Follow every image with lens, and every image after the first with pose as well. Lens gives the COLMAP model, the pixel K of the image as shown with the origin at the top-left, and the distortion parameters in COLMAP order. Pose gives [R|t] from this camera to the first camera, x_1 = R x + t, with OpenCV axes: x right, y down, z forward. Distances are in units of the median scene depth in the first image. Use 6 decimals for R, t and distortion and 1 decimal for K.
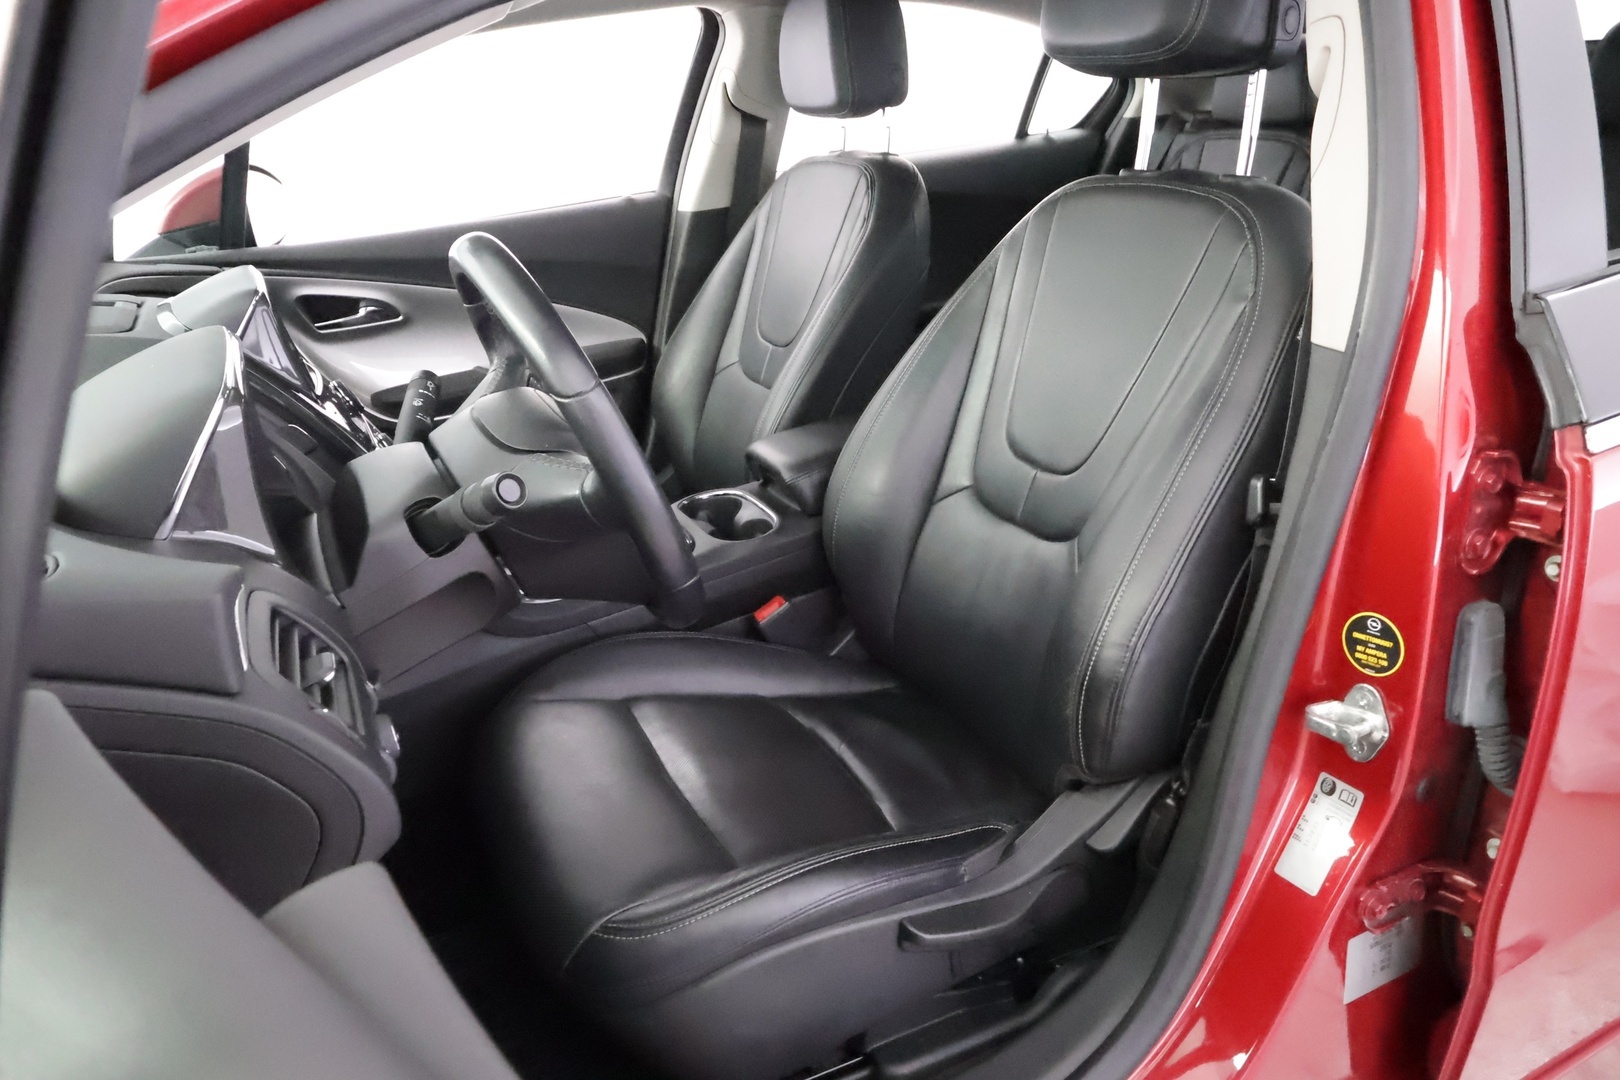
lens RADIAL K [[1144.1, 0, 810.0], [0, 1144.1, 540.0], [0, 0, 1]] dist [0.024475, 0.003035]
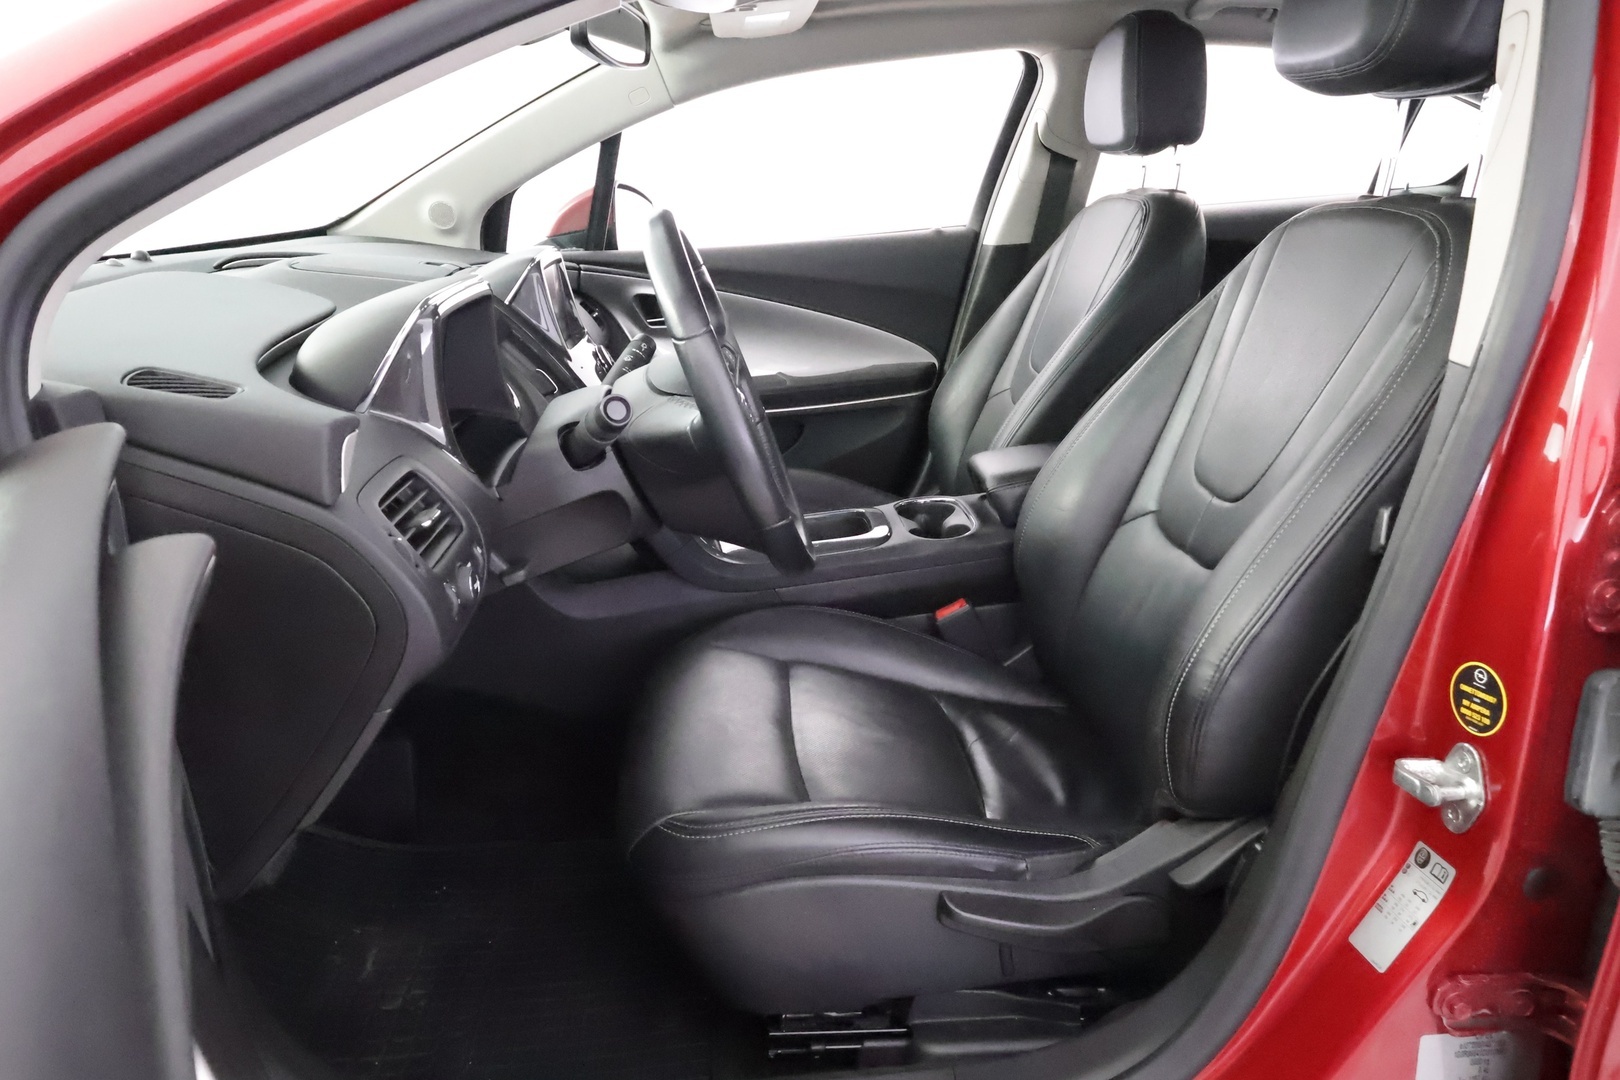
lens RADIAL K [[1144.1, 0, 810.0], [0, 1144.1, 540.0], [0, 0, 1]] dist [0.024475, 0.003035]
pose [[0.926508, 0.140638, -0.349005, 0.278672], [-0.162077, 0.986231, -0.032846, 0.075339], [0.339580, 0.086998, 0.936545, -0.017579]]
